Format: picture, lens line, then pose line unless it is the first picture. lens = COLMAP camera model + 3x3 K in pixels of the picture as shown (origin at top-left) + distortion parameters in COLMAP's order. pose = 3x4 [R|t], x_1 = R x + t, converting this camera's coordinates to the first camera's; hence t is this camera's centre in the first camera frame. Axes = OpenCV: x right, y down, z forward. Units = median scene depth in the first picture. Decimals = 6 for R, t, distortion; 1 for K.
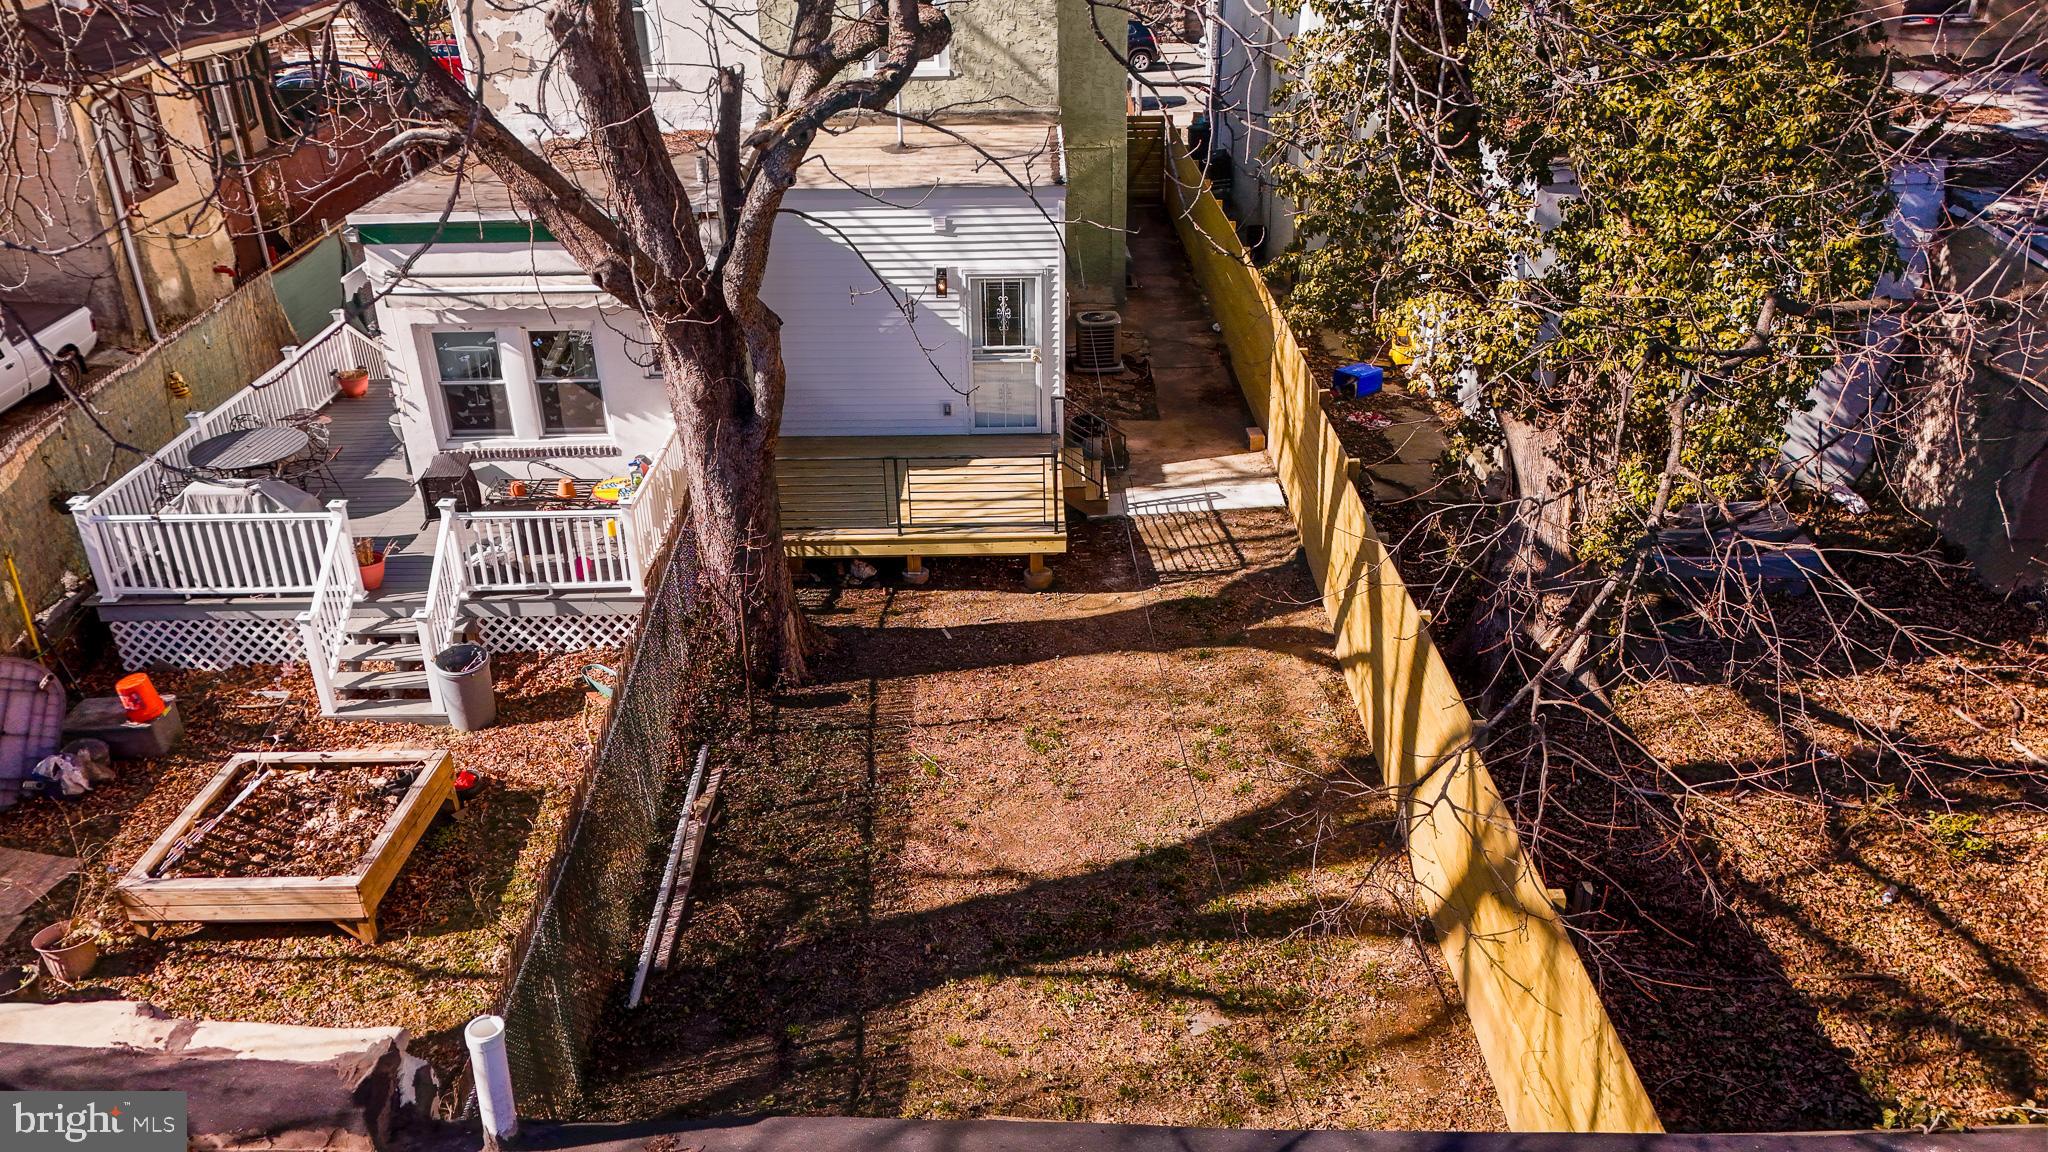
lens RADIAL K [[1470.4, 0, 1018.1], [0, 1470.4, 519.7], [0, 0, 1]] dist [0.000884, 0.035552]
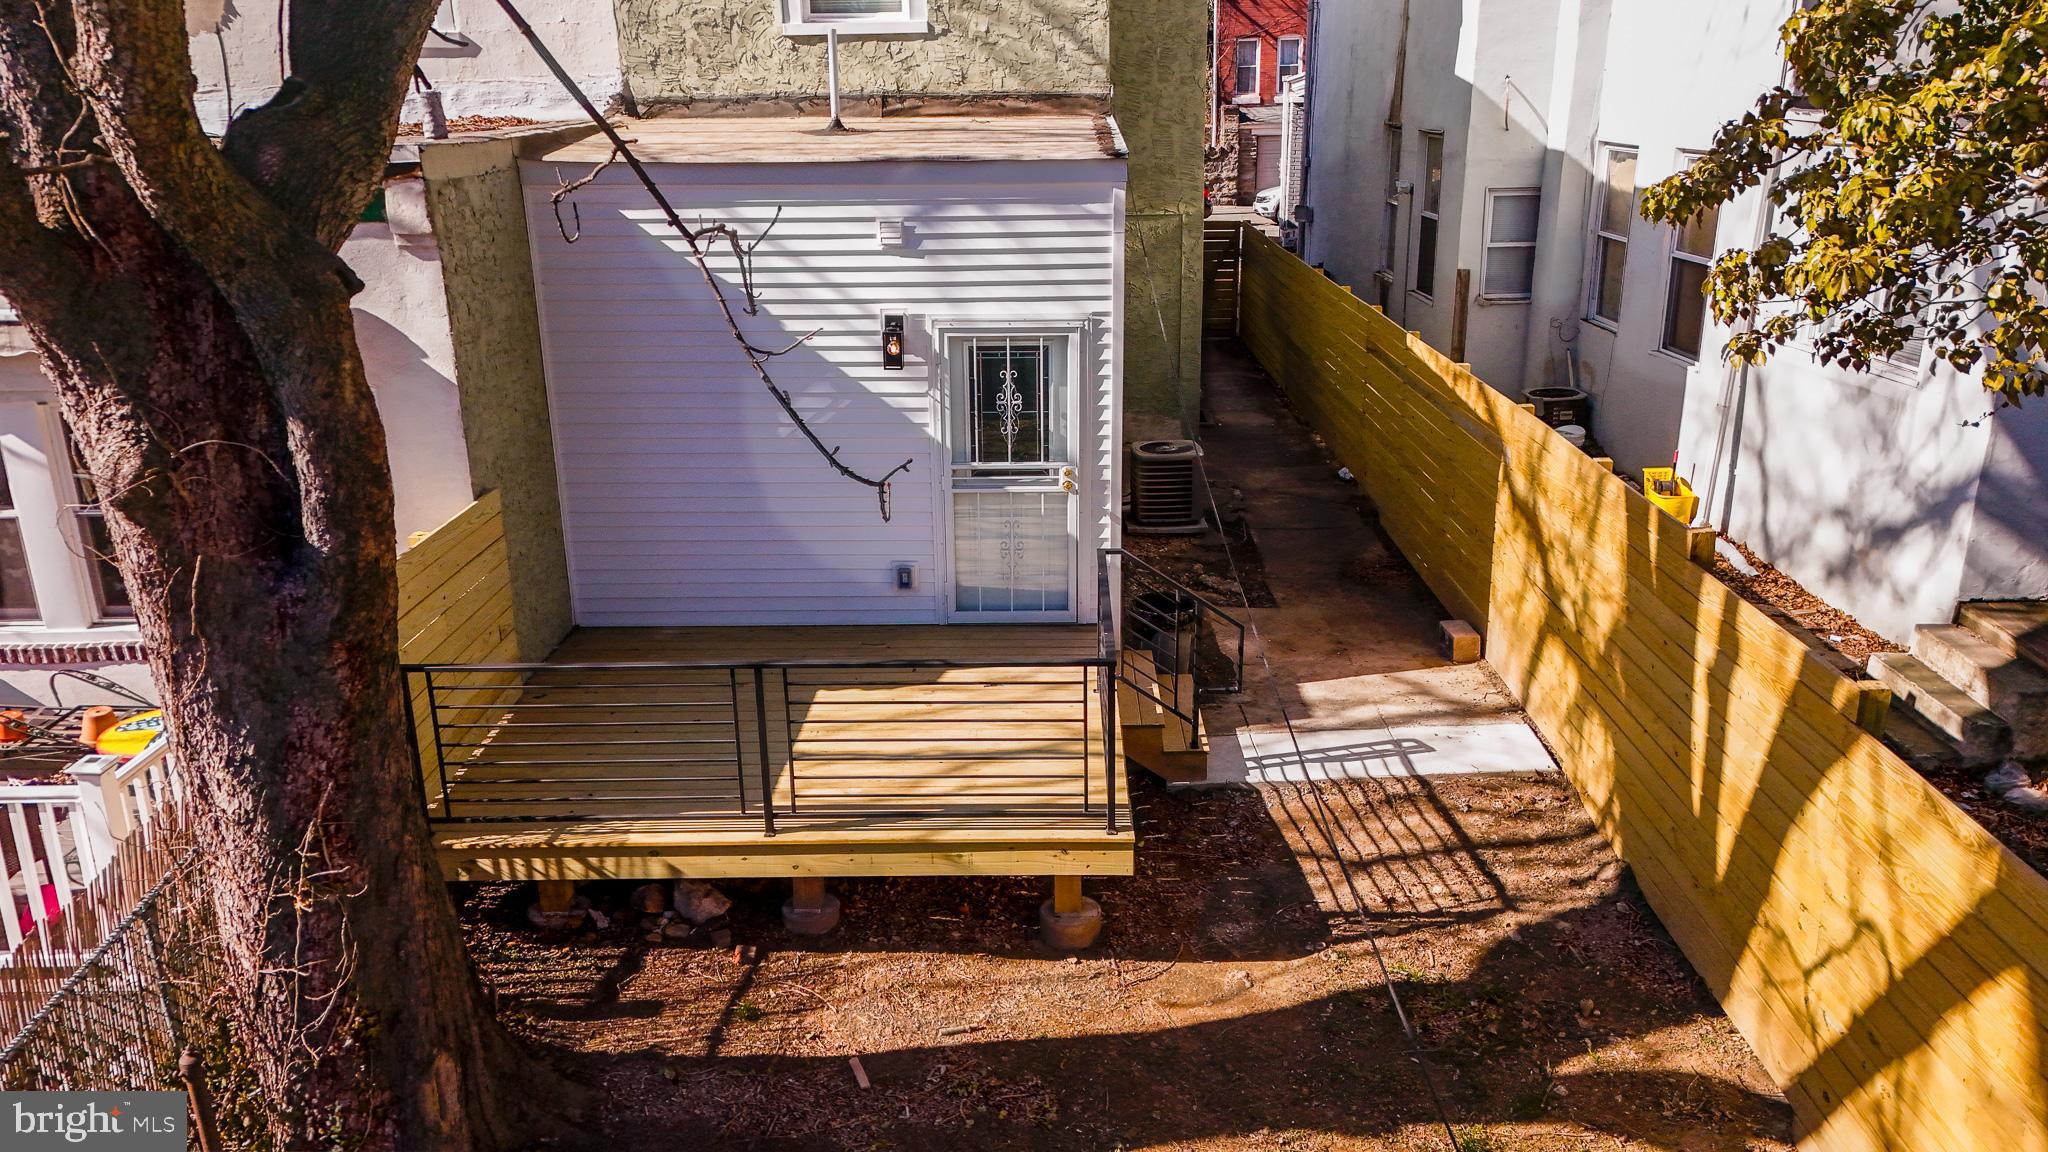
lens RADIAL K [[1483.0, 0, 996.3], [0, 1483.0, 569.1], [0, 0, 1]] dist [0.186059, -0.000452]
pose [[0.999400, 0.007345, -0.033859, 0.004663], [-0.011070, 0.993739, -0.111176, -0.018433], [0.032830, 0.111484, 0.993224, 0.475970]]
